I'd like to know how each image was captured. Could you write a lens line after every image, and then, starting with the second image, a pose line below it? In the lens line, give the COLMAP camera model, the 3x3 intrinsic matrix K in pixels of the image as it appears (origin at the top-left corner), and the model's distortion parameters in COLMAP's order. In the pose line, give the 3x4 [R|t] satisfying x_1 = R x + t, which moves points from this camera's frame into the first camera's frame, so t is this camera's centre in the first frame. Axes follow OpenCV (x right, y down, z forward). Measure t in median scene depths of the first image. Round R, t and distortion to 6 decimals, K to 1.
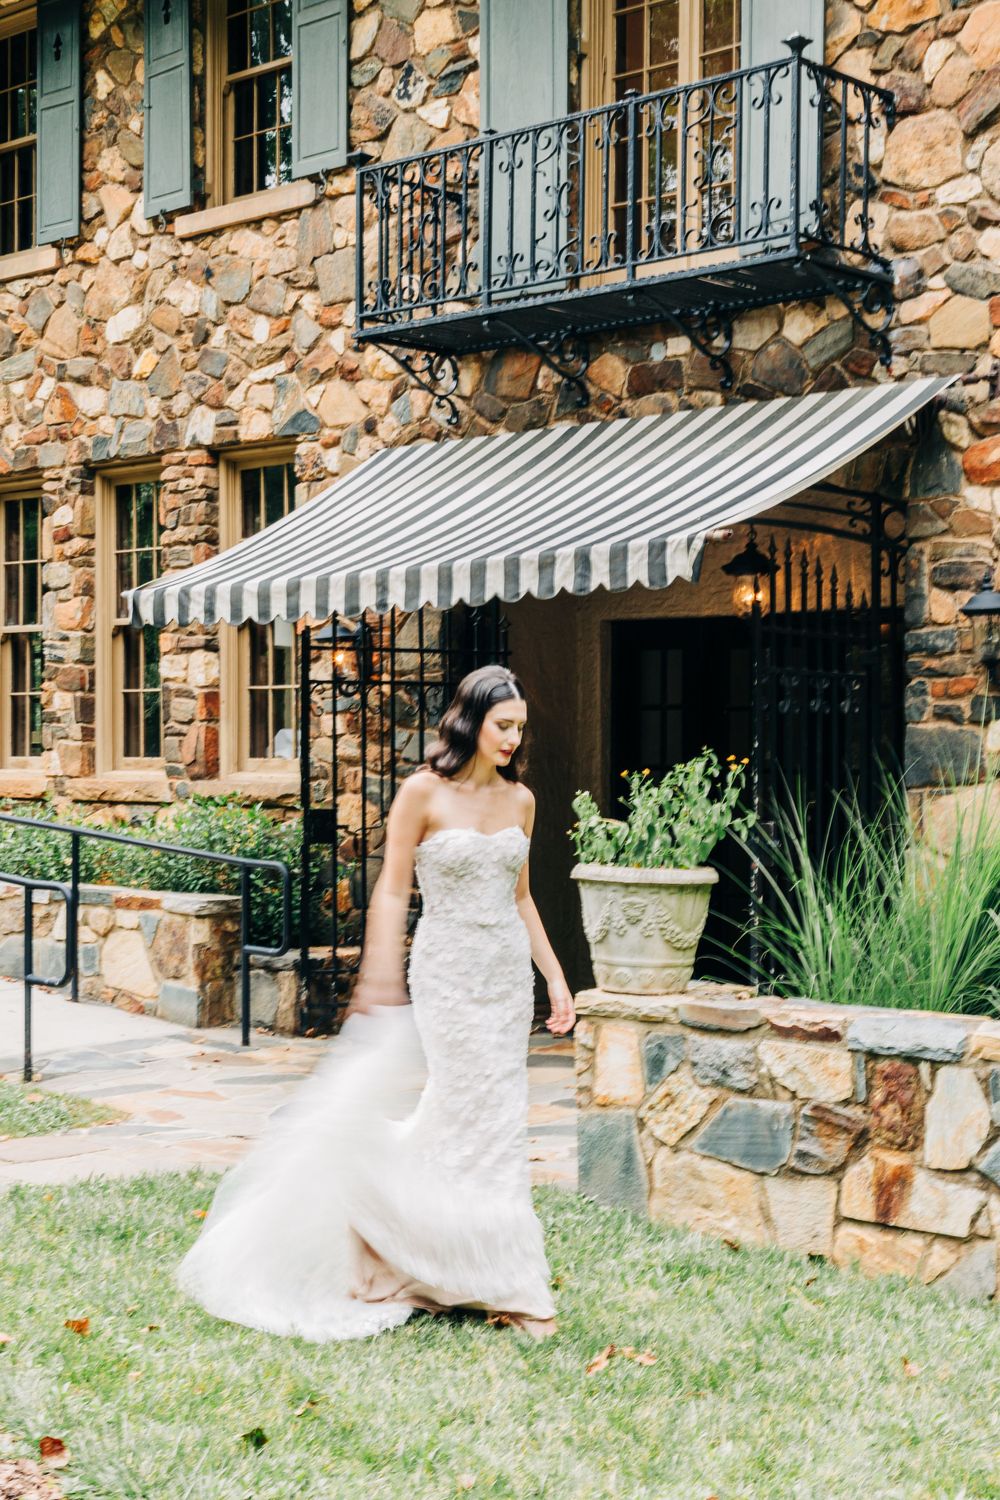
lens RADIAL K [[2155.2, 0, 500.0], [0, 2155.2, 750.0], [0, 0, 1]] dist [0.017521, -0.042992]
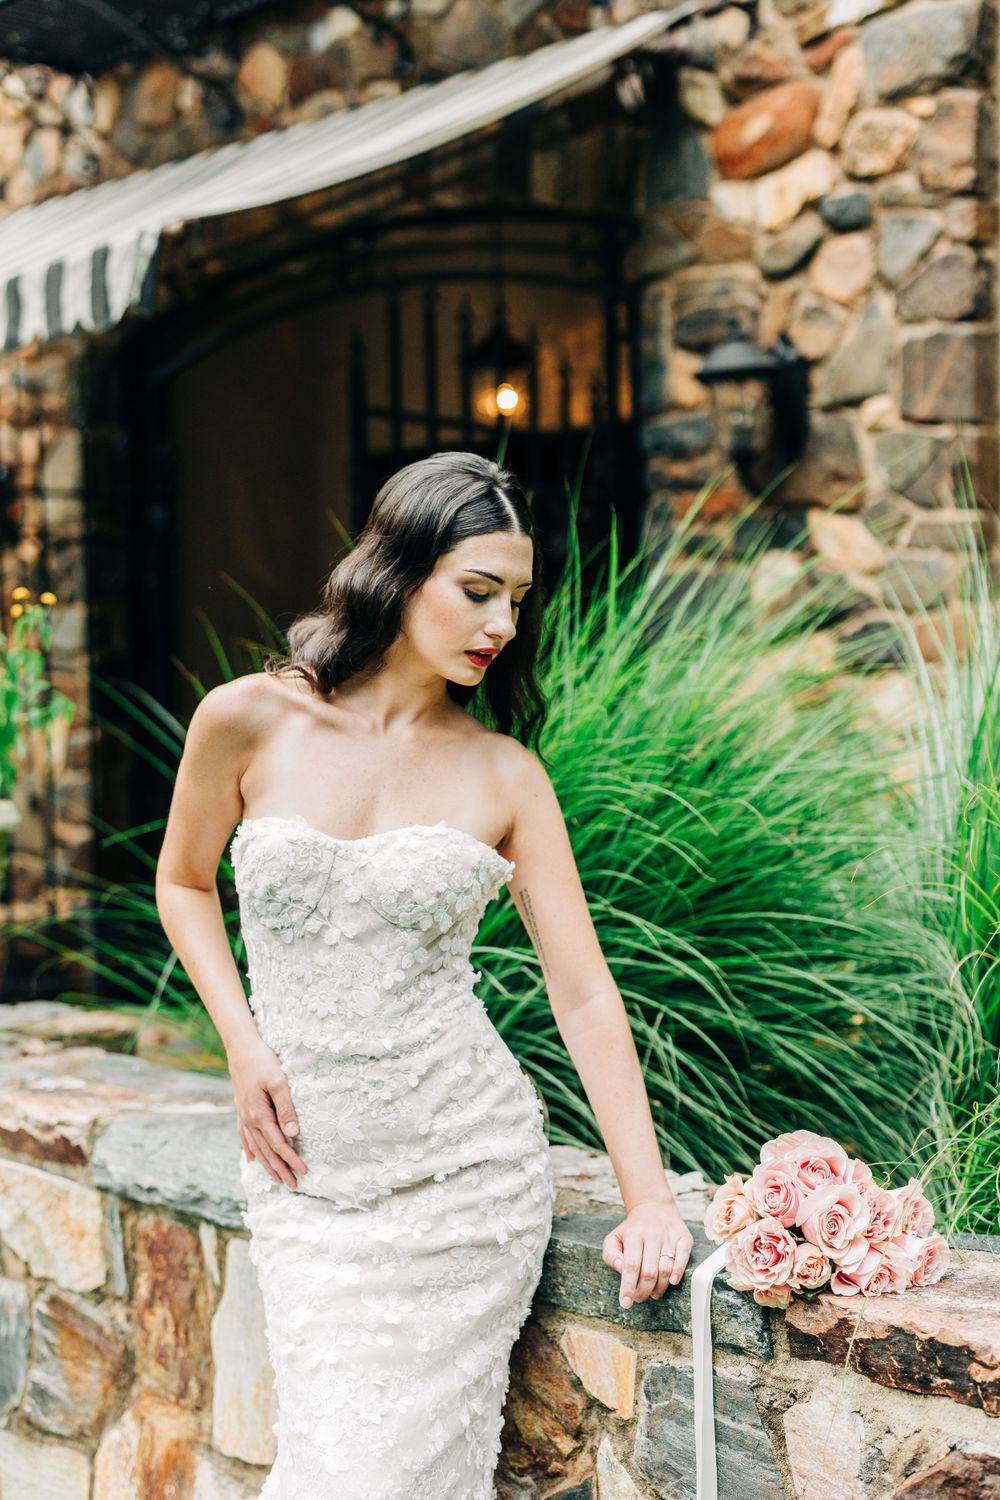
lens RADIAL K [[2155.2, 0, 500.0], [0, 2155.2, 750.0], [0, 0, 1]] dist [0.017521, -0.042992]
pose [[0.997713, -0.020843, -0.064293, 0.278504], [0.023261, 0.999041, 0.037083, 0.026953], [0.063458, -0.038494, 0.997242, 0.526612]]
